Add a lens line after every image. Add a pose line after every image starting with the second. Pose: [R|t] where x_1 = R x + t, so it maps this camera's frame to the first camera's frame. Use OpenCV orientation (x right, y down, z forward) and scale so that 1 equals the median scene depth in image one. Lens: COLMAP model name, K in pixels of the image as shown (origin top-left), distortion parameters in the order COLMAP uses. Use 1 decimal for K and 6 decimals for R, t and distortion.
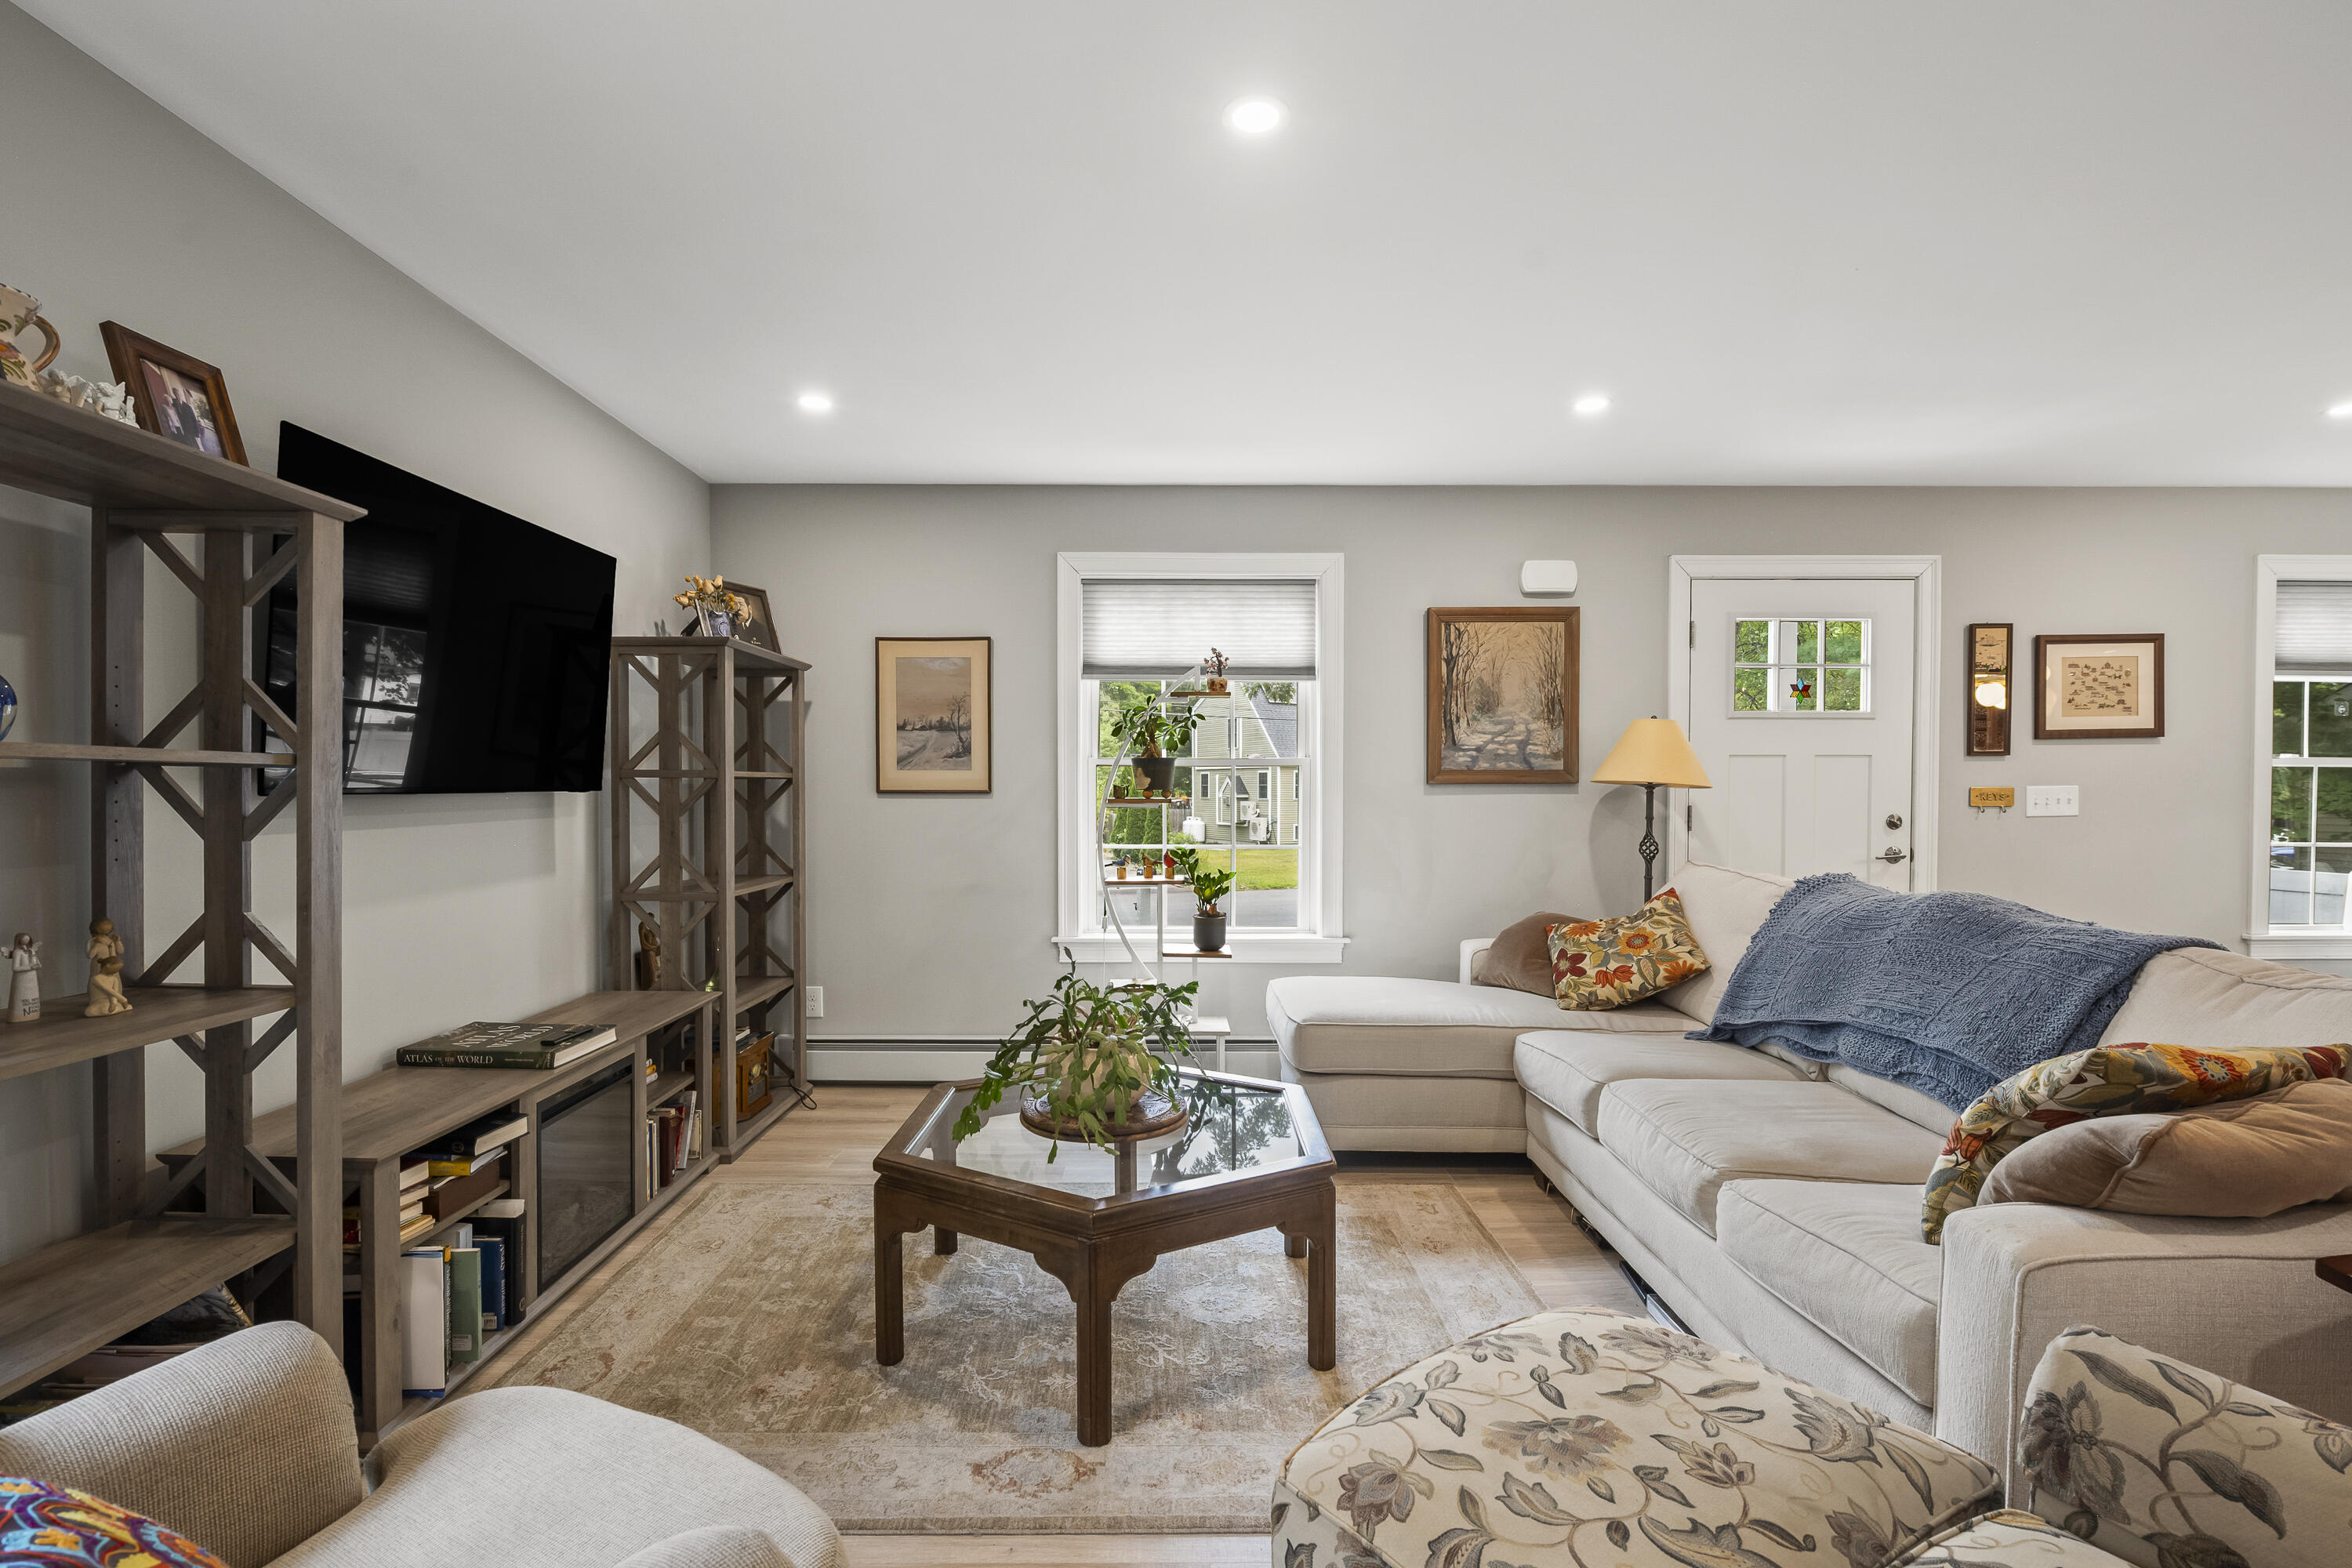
lens RADIAL K [[1059.5, 0, 1176.1], [0, 1059.5, 809.6], [0, 0, 1]] dist [-0.002081, -0.000830]
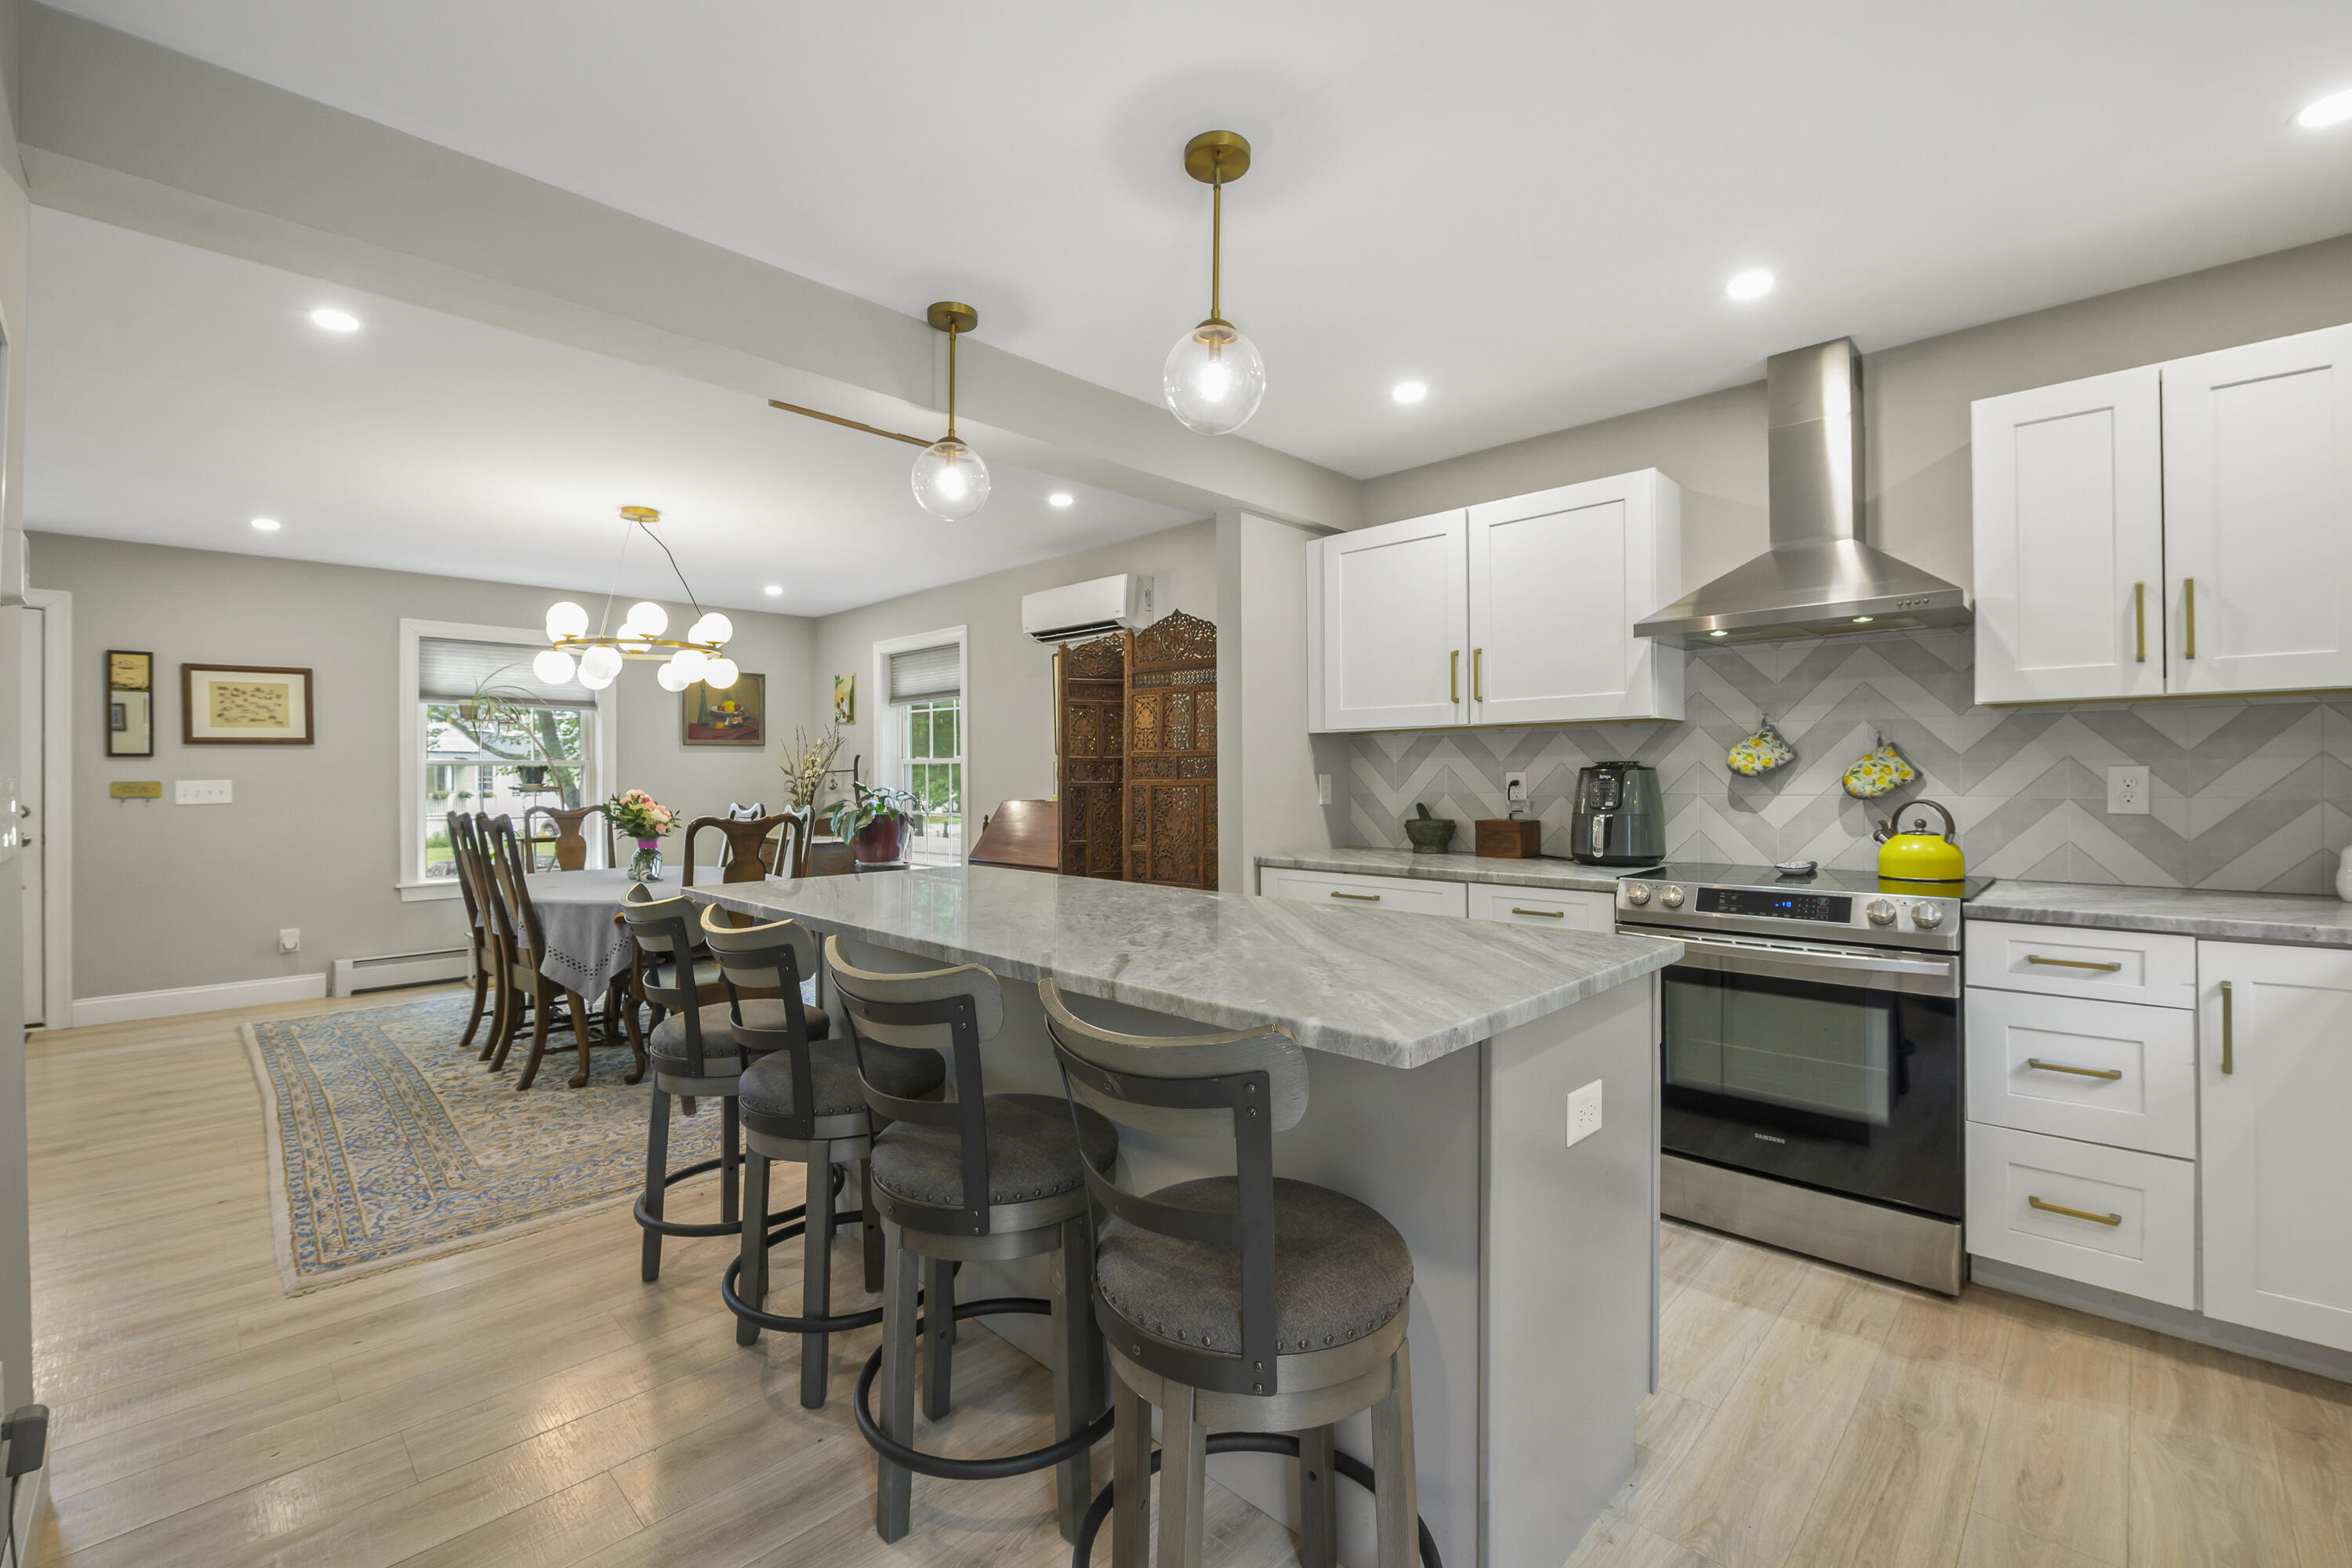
lens RADIAL K [[984.8, 0, 1176.0], [0, 984.8, 784.0], [0, 0, 1]] dist [-0.024279, 0.000001]
pose [[0.707921, -0.008120, 0.706245, 0.880307], [0.019354, 0.999781, -0.007906, 0.014422], [-0.706026, 0.019265, 0.707923, -0.694610]]
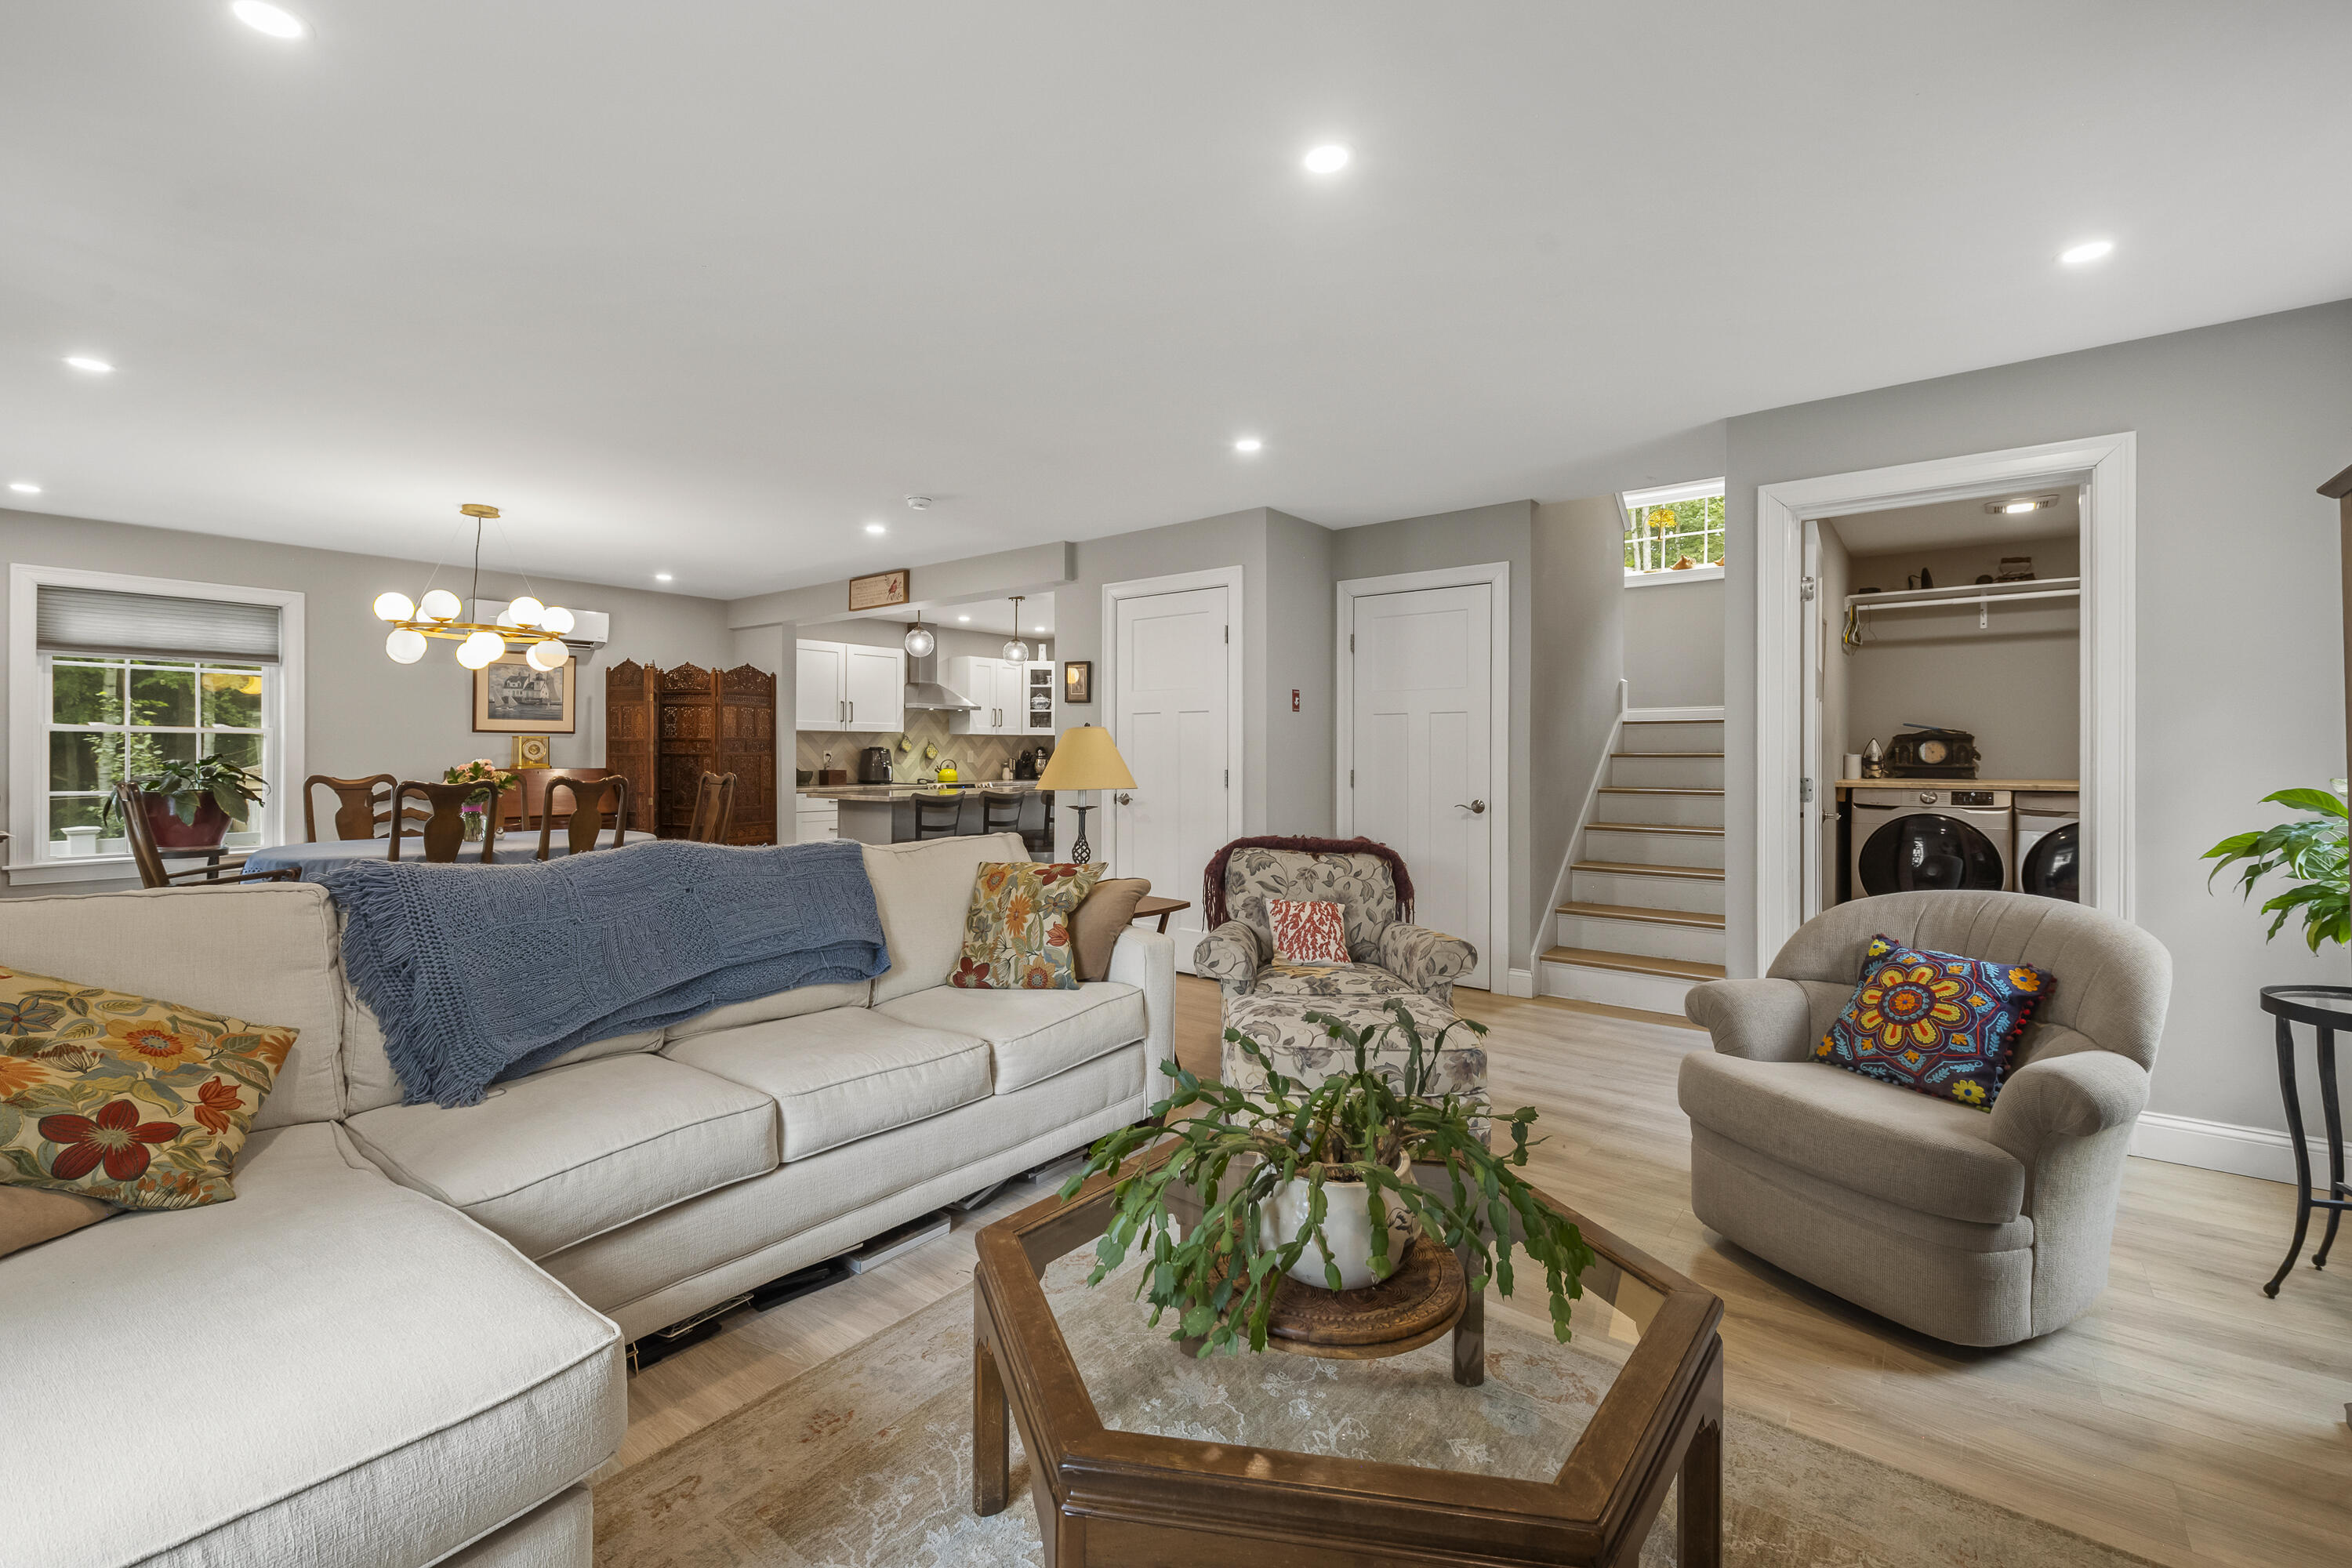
lens RADIAL K [[997.7, 0, 1168.0], [0, 997.7, 765.5], [0, 0, 1]] dist [0.000090, -0.000013]
pose [[-0.769942, -0.009201, 0.638047, -0.217330], [0.011429, 0.999537, 0.028205, -0.016736], [-0.638011, 0.029009, -0.769480, 0.888261]]
